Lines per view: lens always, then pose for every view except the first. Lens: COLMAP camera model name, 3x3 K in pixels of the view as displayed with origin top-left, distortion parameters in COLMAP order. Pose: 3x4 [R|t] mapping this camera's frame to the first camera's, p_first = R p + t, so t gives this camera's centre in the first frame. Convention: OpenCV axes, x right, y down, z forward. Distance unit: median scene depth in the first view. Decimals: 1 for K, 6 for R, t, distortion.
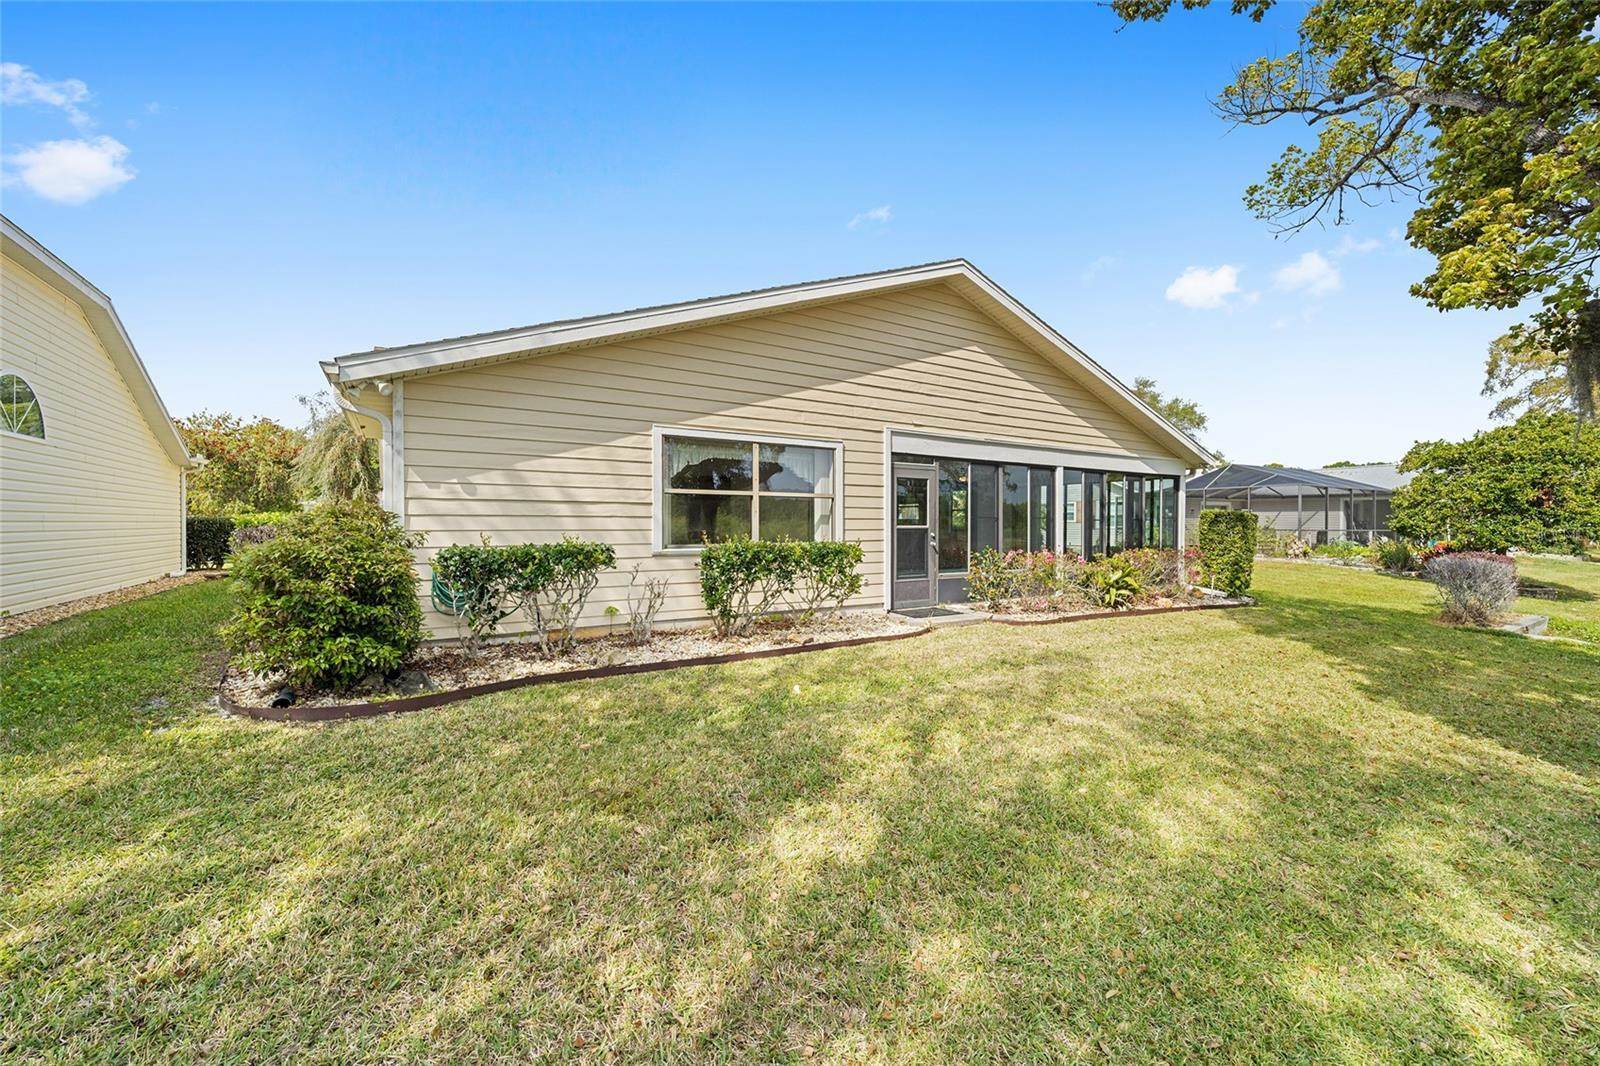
lens RADIAL K [[638.9, 0, 800.9], [0, 638.9, 534.5], [0, 0, 1]] dist [0.002717, 0.000202]
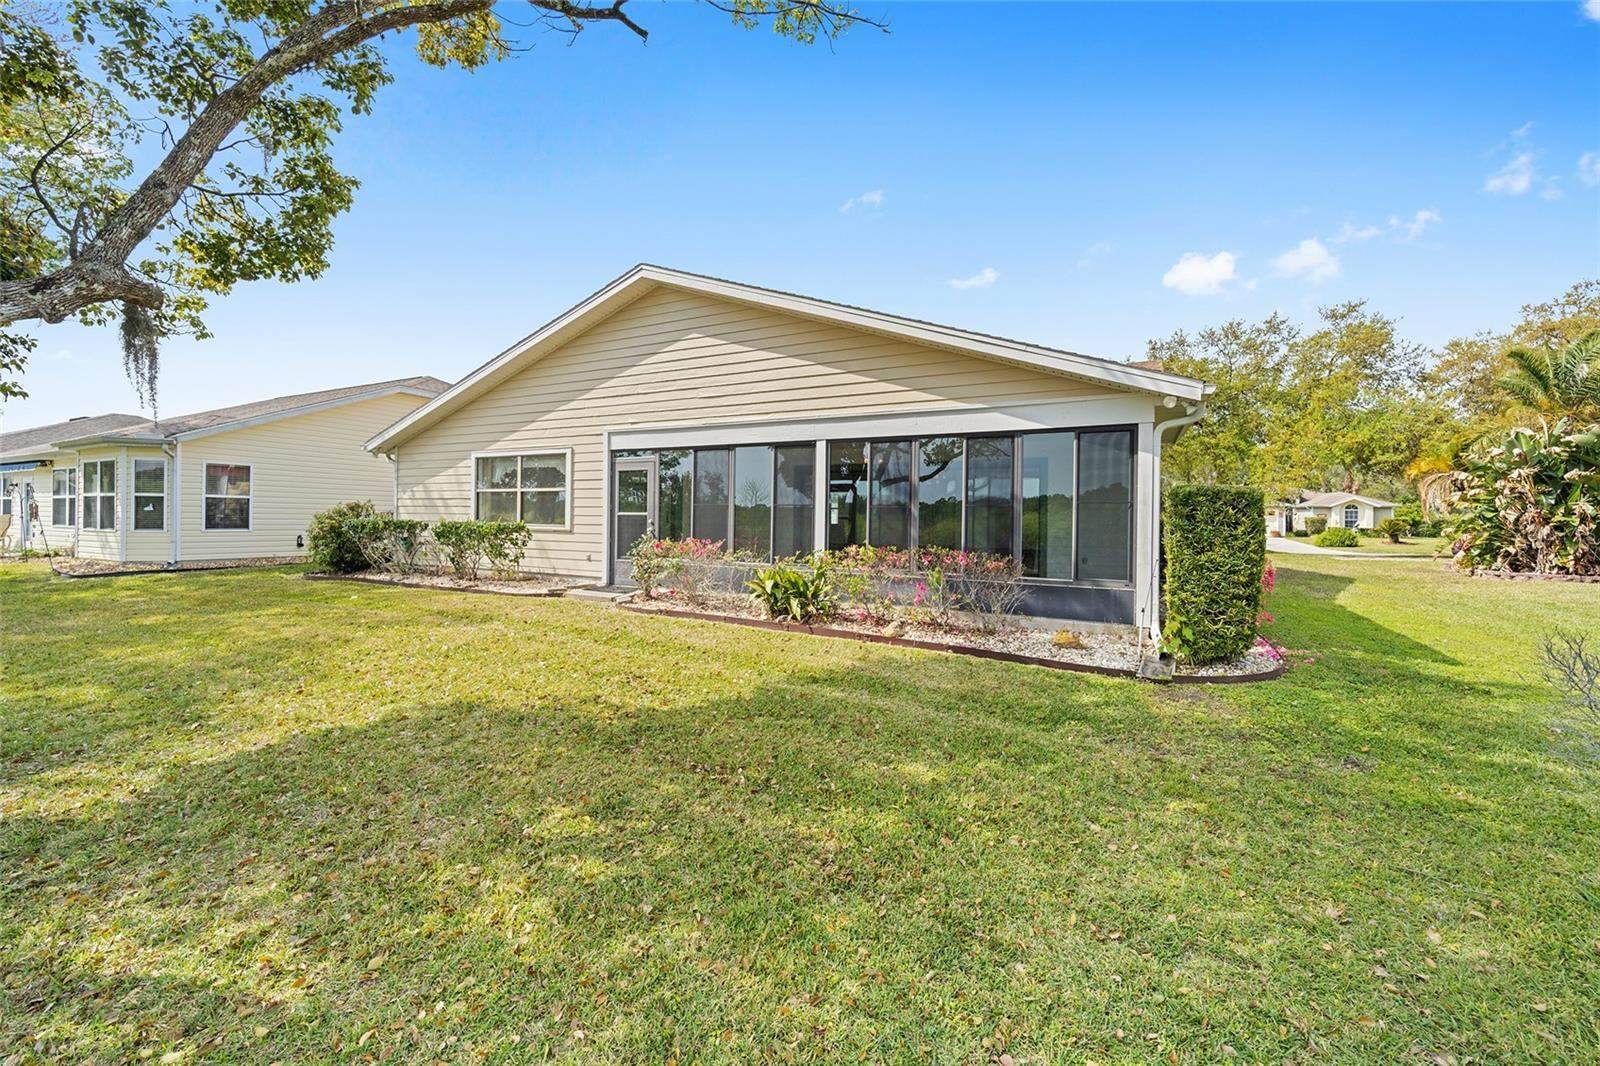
lens RADIAL K [[638.9, 0, 801.0], [0, 638.9, 520.2], [0, 0, 1]] dist [0.002717, 0.000202]
pose [[0.496557, 0.007255, -0.867974, 1.331674], [-0.026463, 0.999627, -0.006783, -0.001472], [0.867601, 0.026337, 0.496563, 0.719509]]
